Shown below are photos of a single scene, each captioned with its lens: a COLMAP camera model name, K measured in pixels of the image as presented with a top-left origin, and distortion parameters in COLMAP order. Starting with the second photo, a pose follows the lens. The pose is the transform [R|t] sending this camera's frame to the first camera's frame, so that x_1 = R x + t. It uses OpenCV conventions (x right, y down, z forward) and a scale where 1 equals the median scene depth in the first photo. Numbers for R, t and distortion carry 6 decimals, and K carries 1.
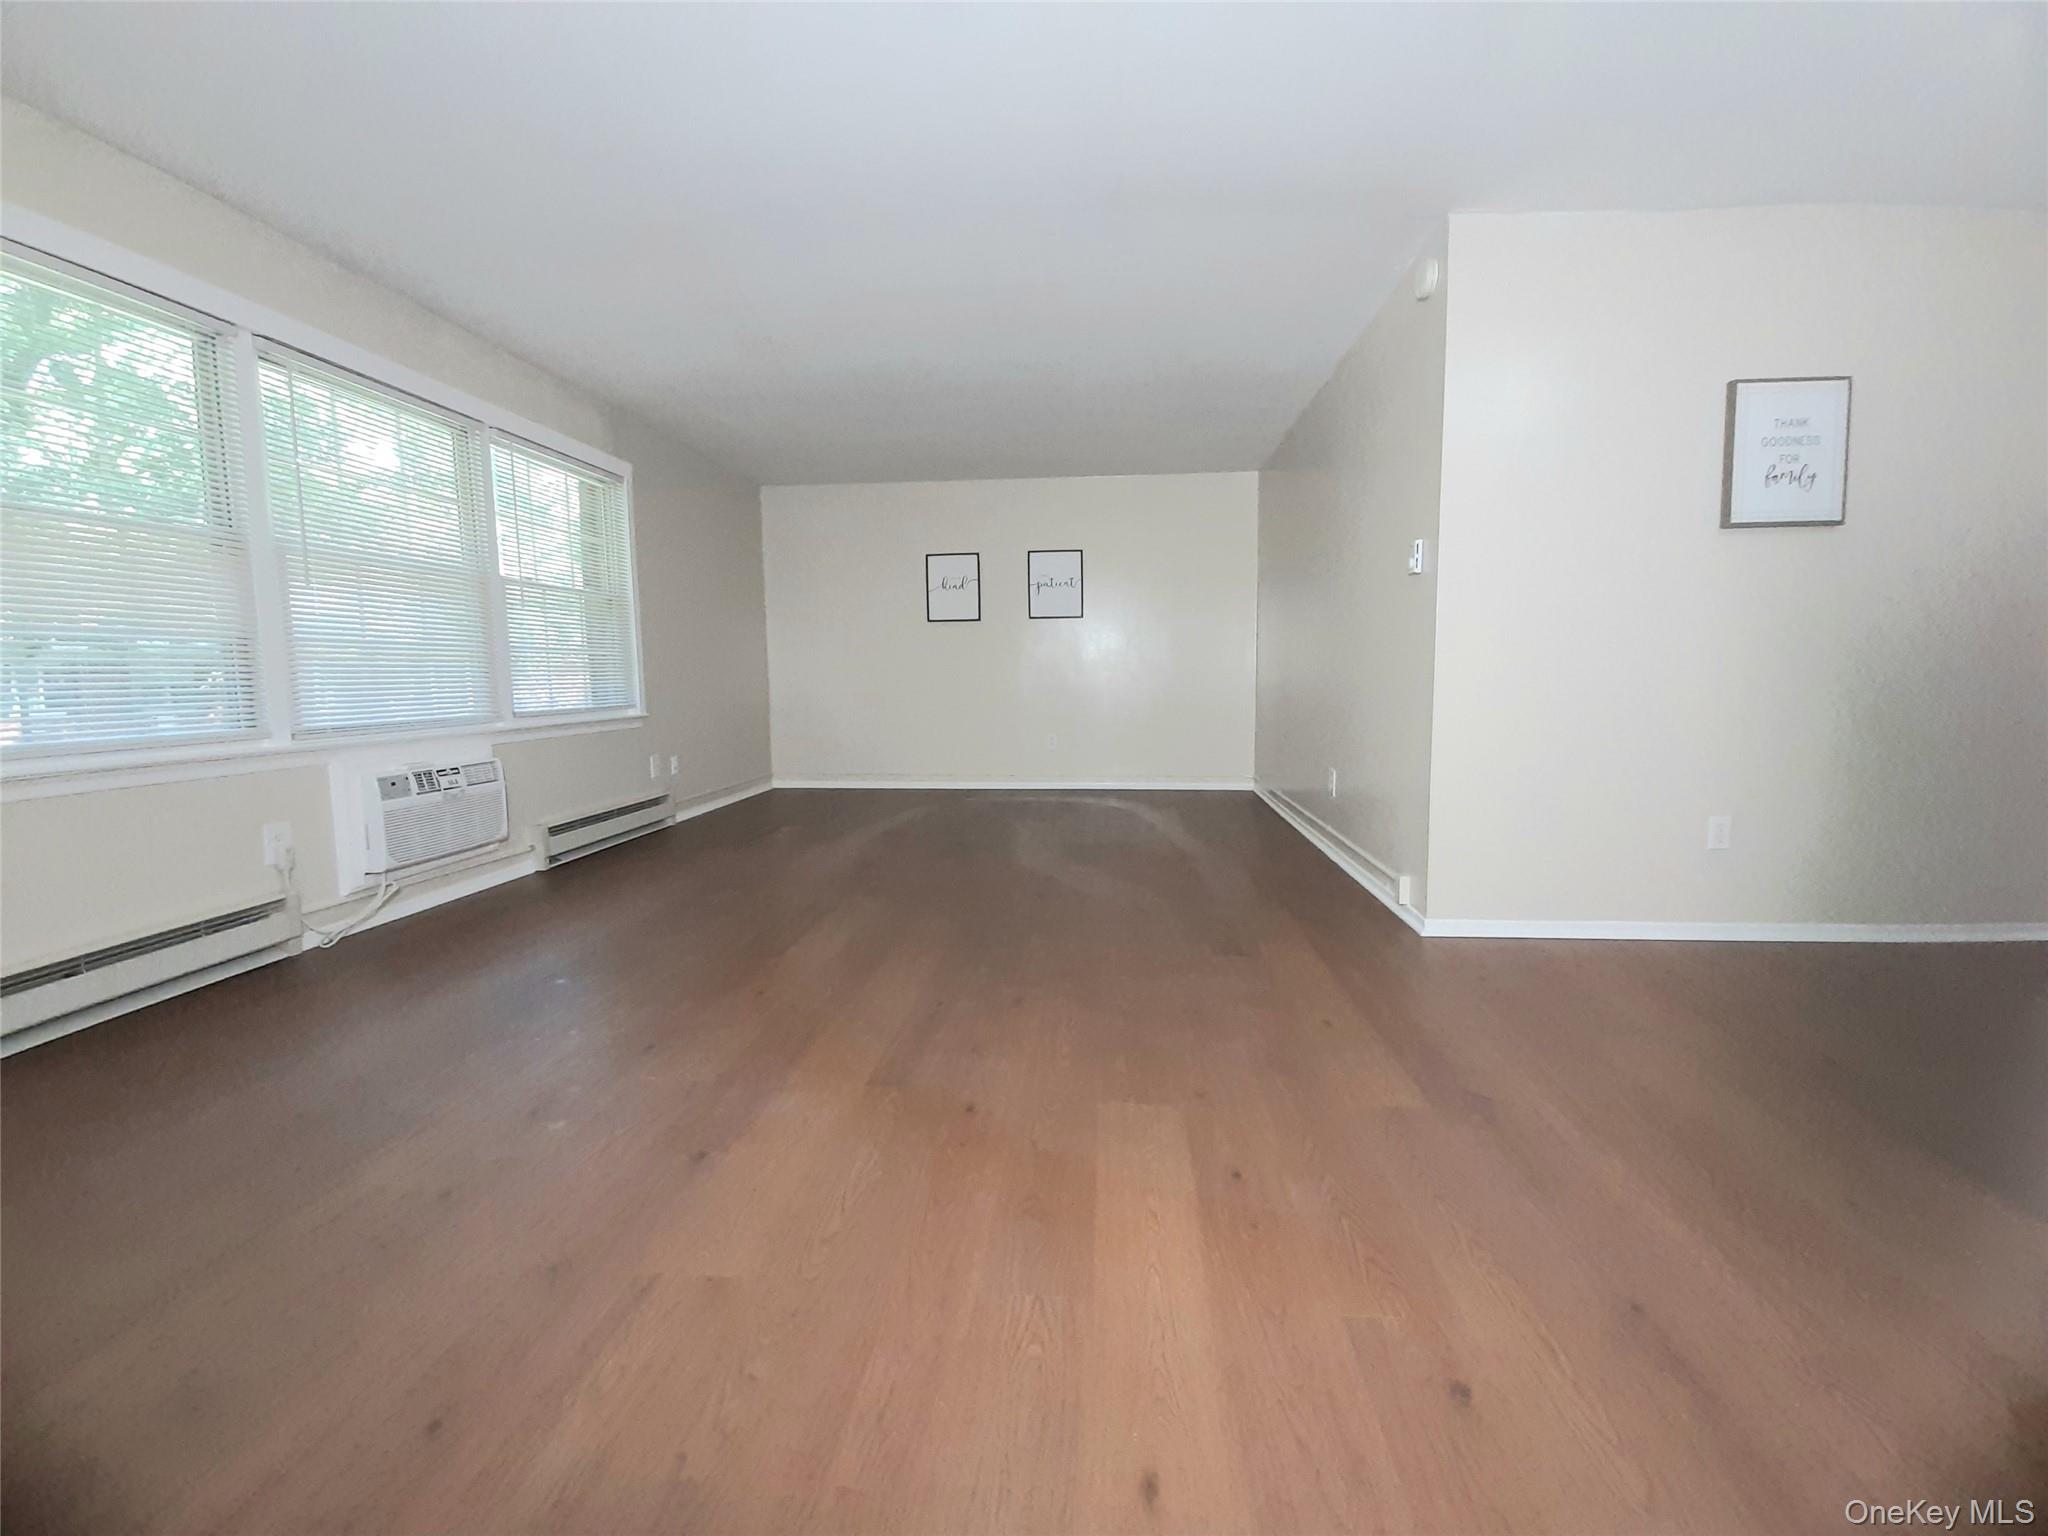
lens RADIAL K [[827.7, 0, 1055.1], [0, 827.7, 751.3], [0, 0, 1]] dist [0.001310, -0.000118]
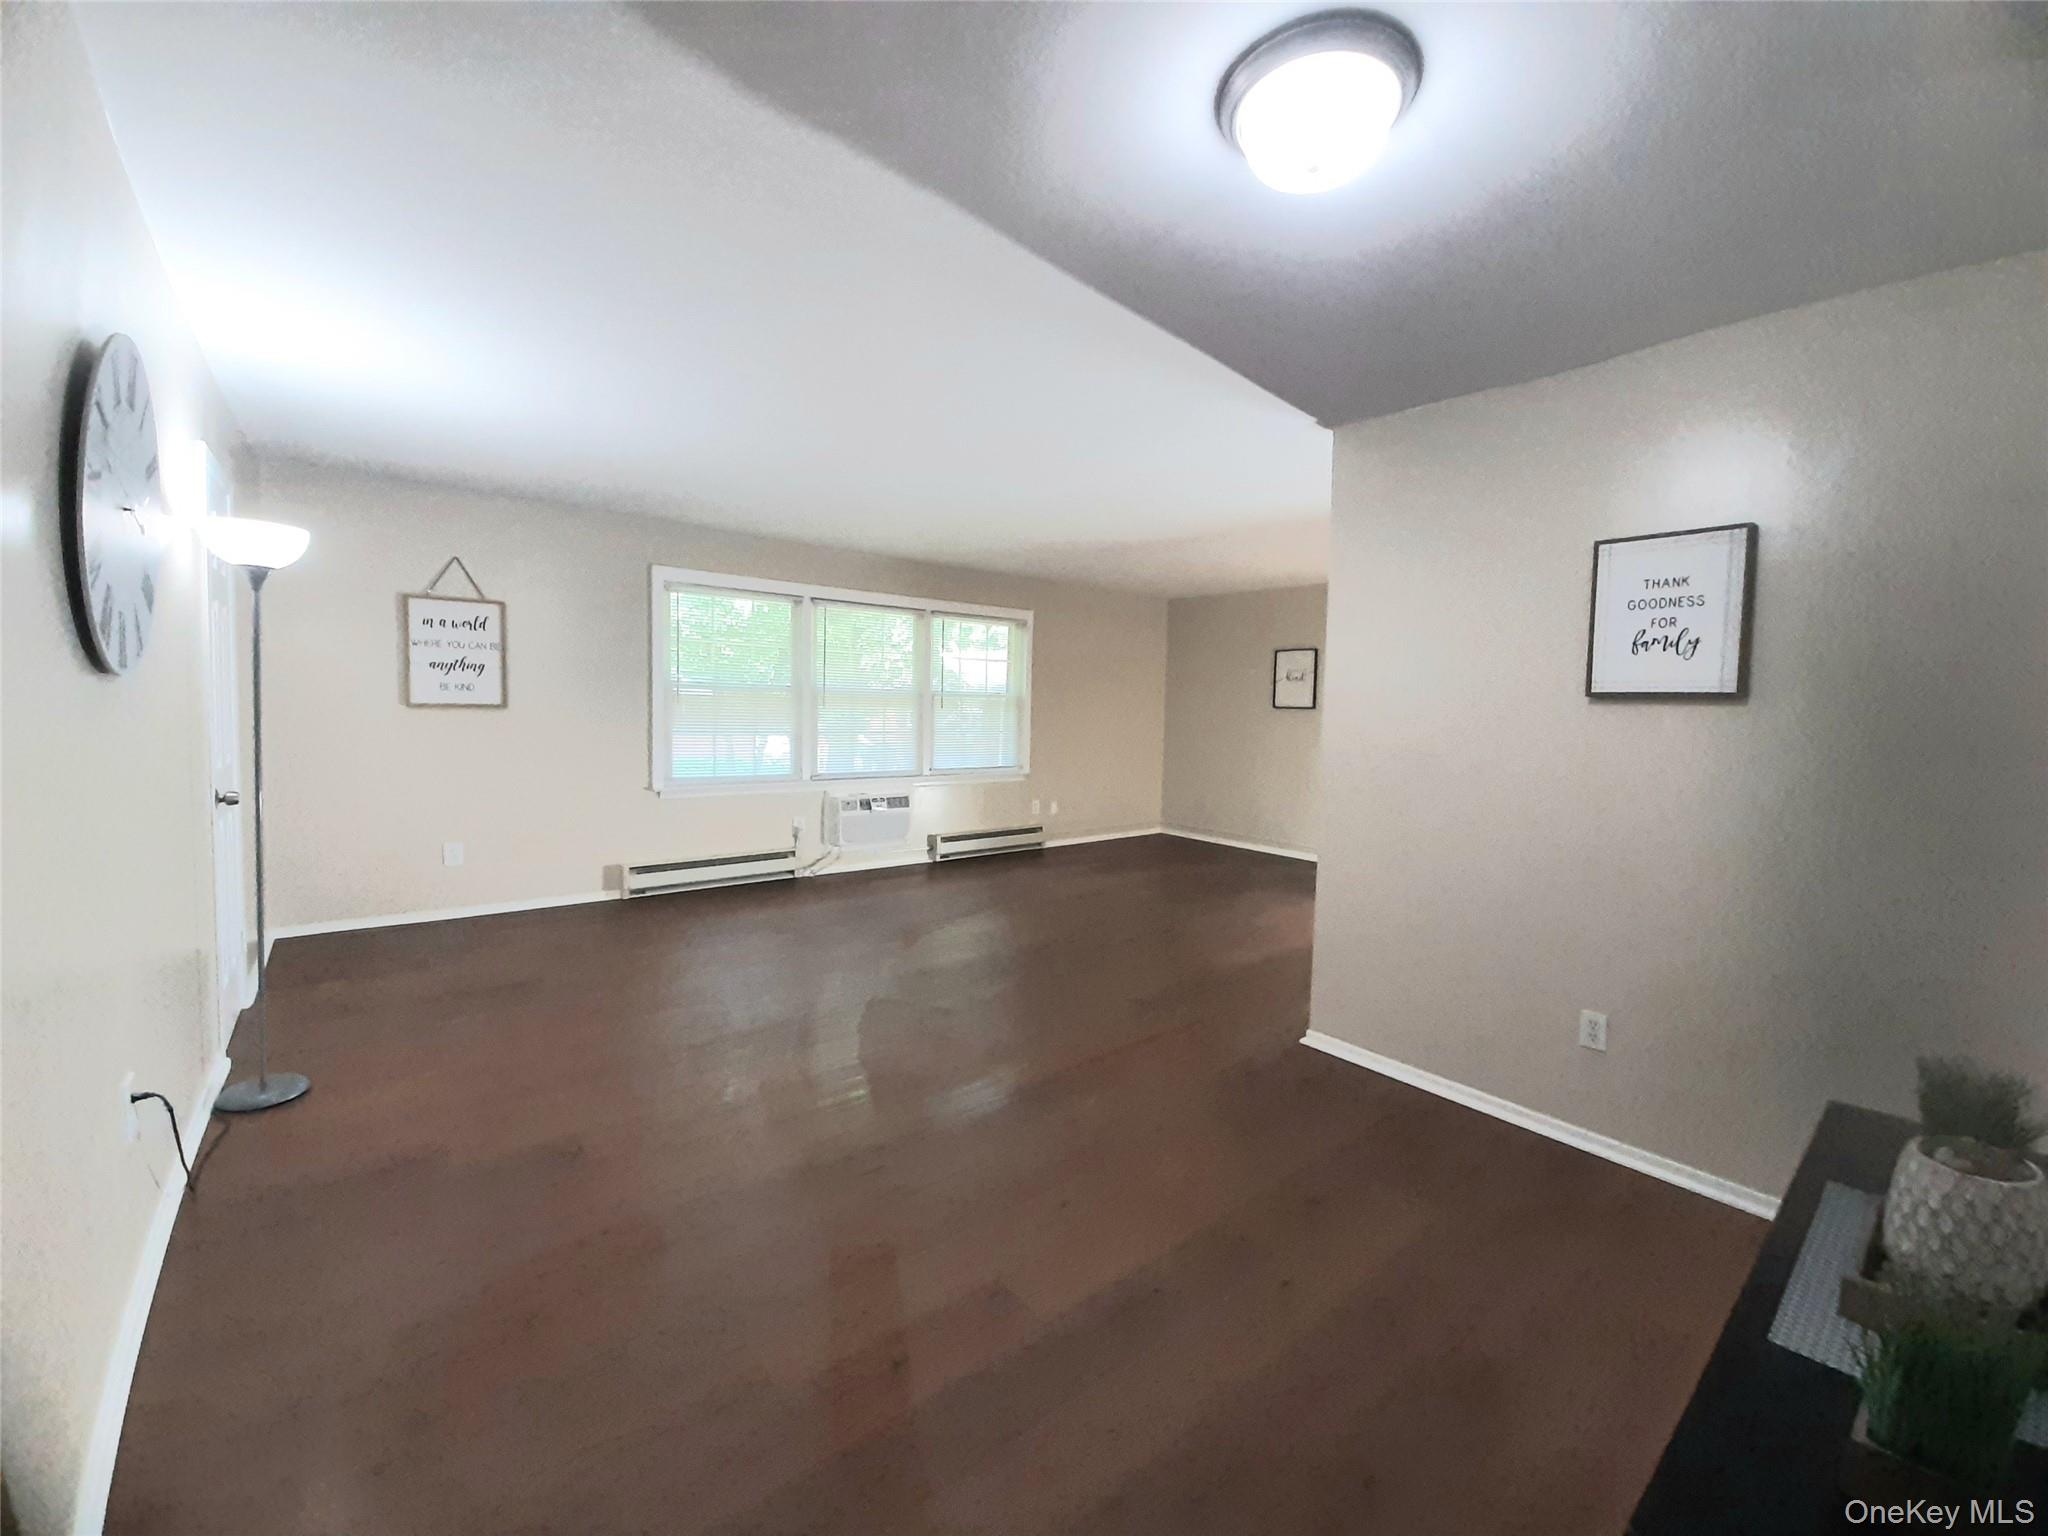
lens RADIAL K [[827.7, 0, 1056.9], [0, 827.7, 773.9], [0, 0, 1]] dist [0.001310, -0.000118]
pose [[0.695029, 0.090088, -0.713315, 0.929181], [-0.099552, 0.994621, 0.028616, -0.133966], [0.712056, 0.051123, 0.700259, -0.051920]]
